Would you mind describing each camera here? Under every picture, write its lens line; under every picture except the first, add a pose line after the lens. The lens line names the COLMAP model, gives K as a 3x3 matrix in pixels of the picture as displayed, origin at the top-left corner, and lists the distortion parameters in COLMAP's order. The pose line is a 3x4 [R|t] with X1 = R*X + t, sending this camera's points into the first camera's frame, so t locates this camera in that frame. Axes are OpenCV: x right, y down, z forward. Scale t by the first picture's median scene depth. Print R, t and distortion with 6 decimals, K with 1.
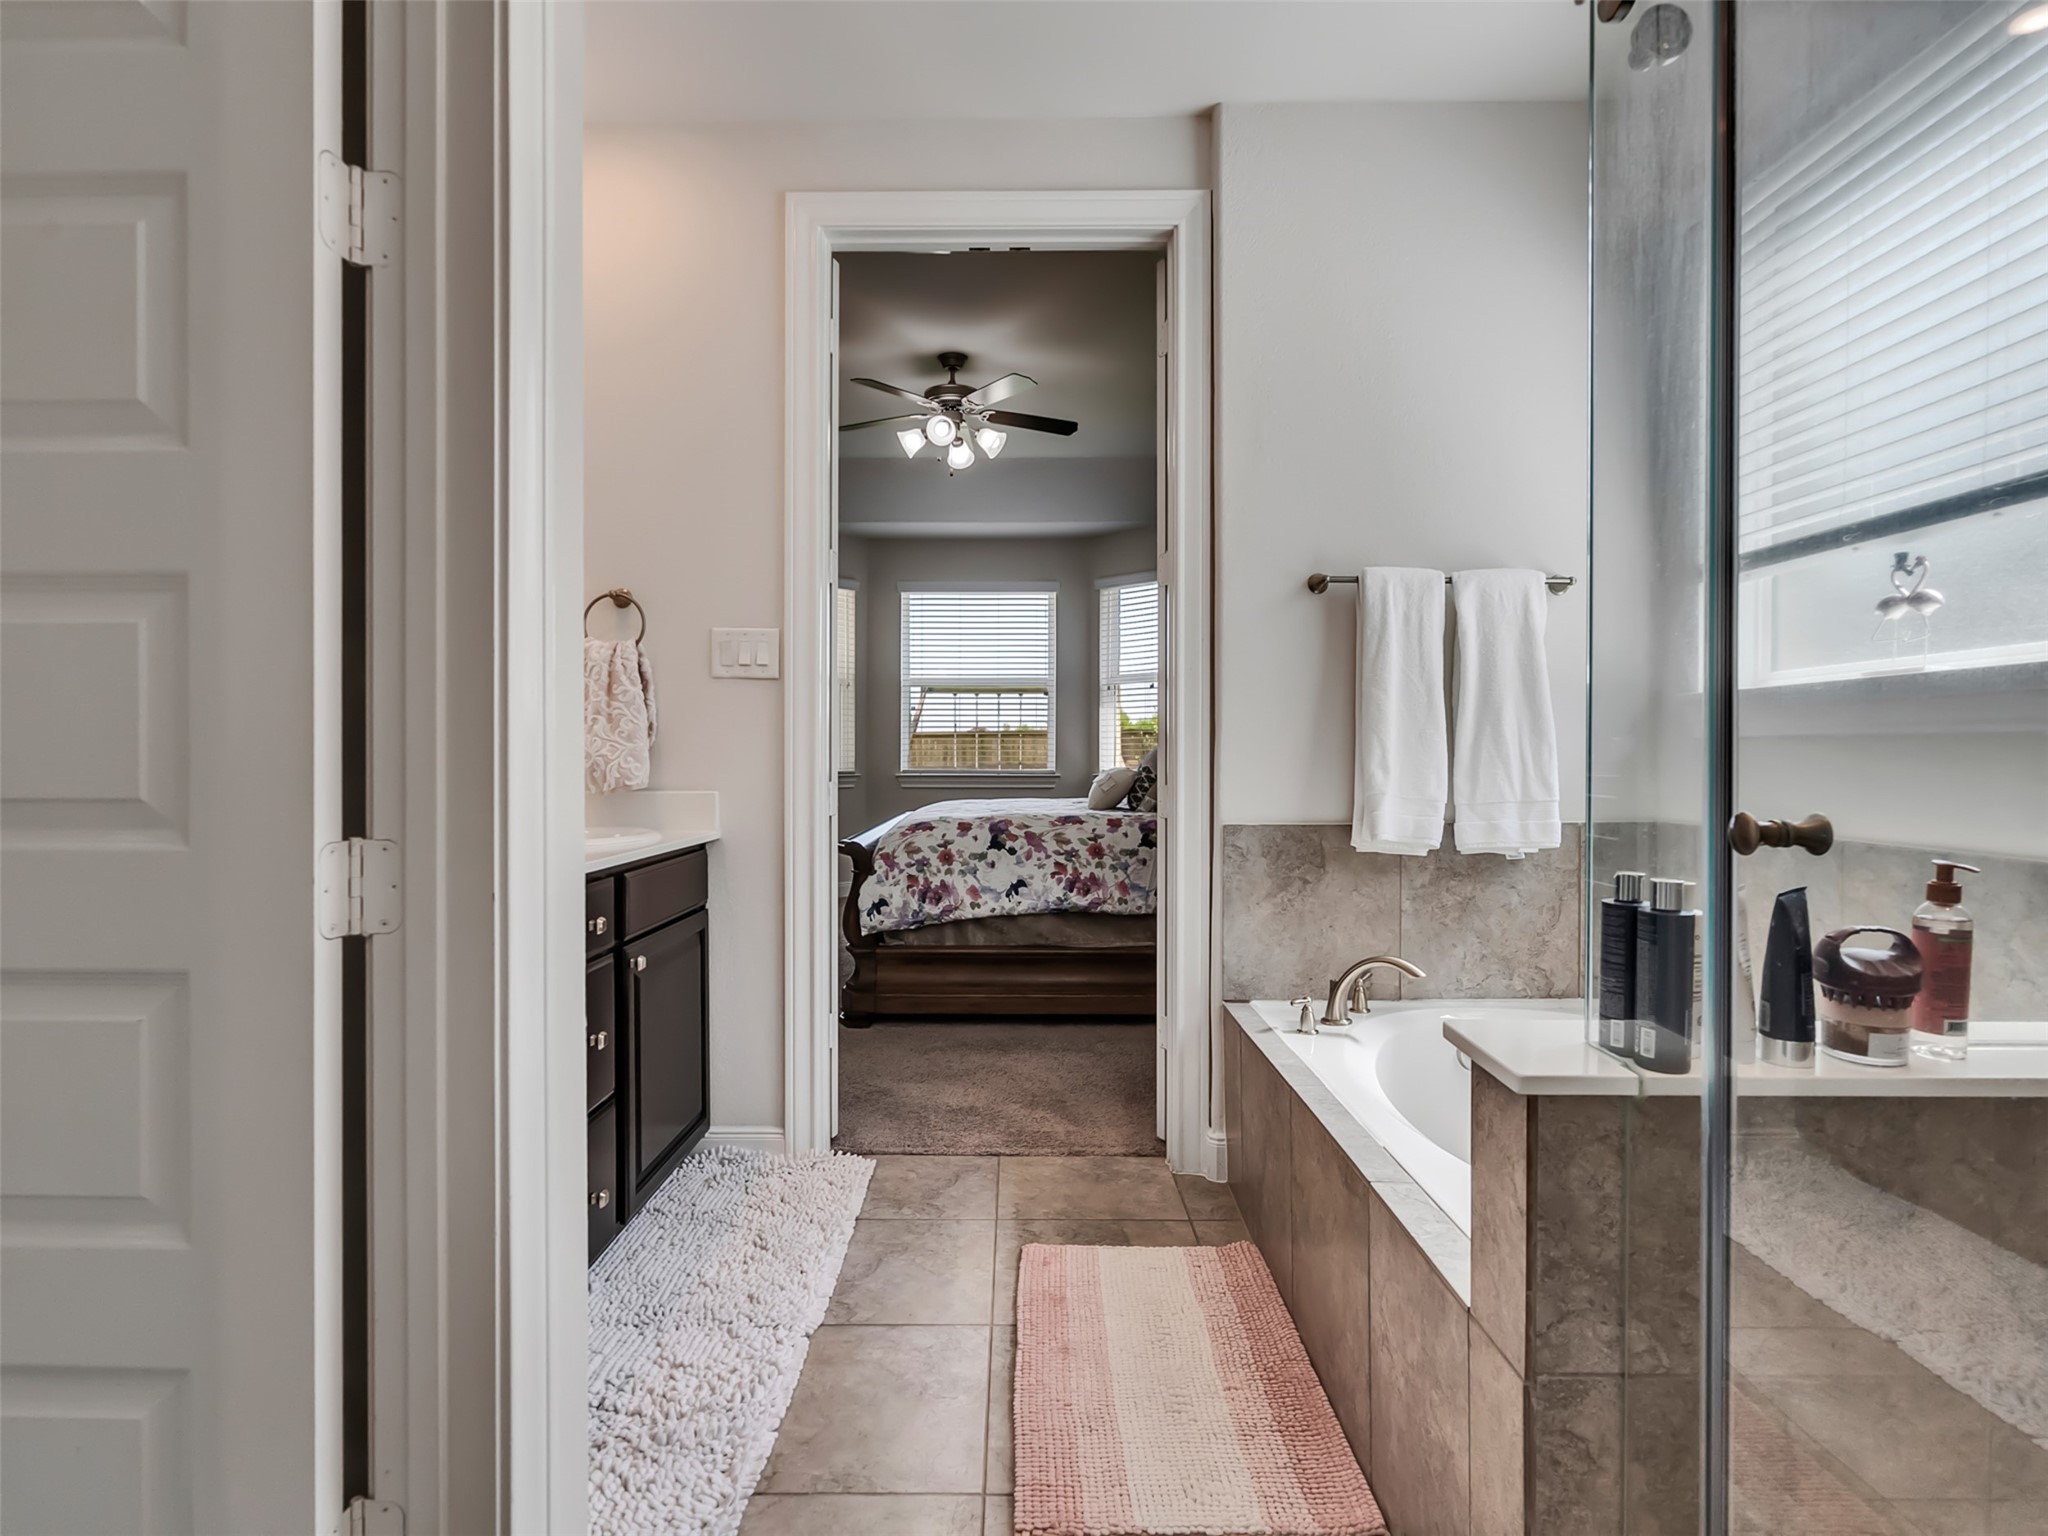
lens RADIAL K [[1049.2, 0, 1030.0], [0, 1049.2, 759.5], [0, 0, 1]] dist [-0.006330, 0.004221]
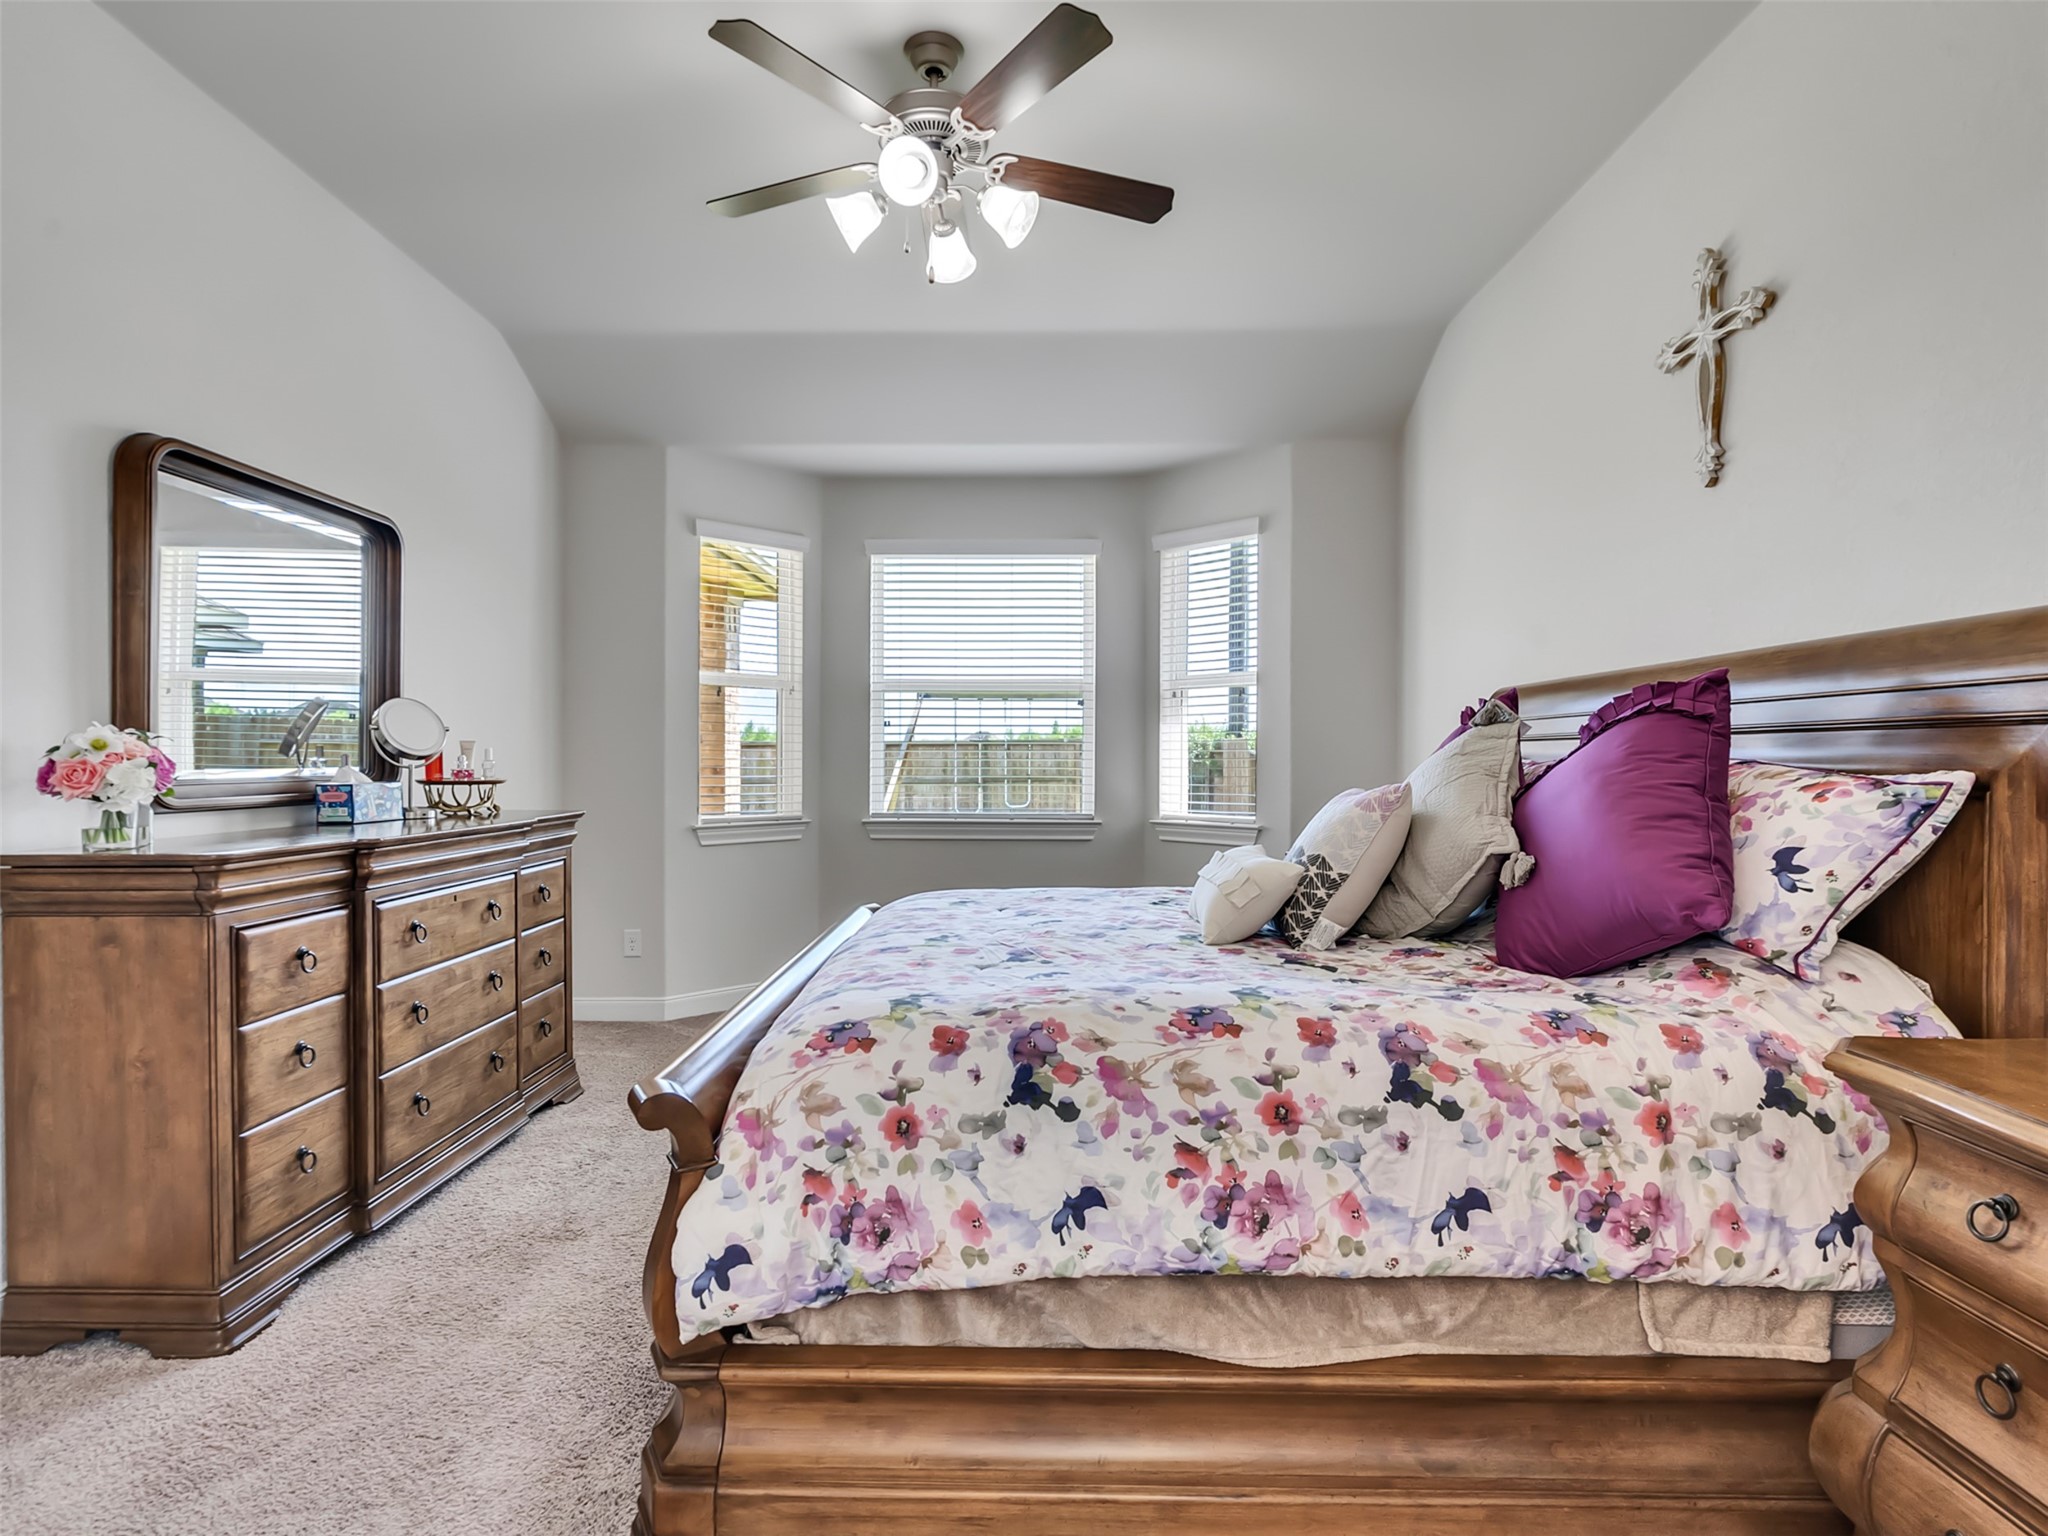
lens RADIAL K [[1049.2, 0, 1019.1], [0, 1049.2, 770.0], [0, 0, 1]] dist [-0.006330, 0.004221]
pose [[0.999913, 0.002588, -0.012918, -0.030728], [-0.002507, 0.999977, 0.006238, -0.044600], [0.012934, -0.006205, 0.999897, 0.604393]]
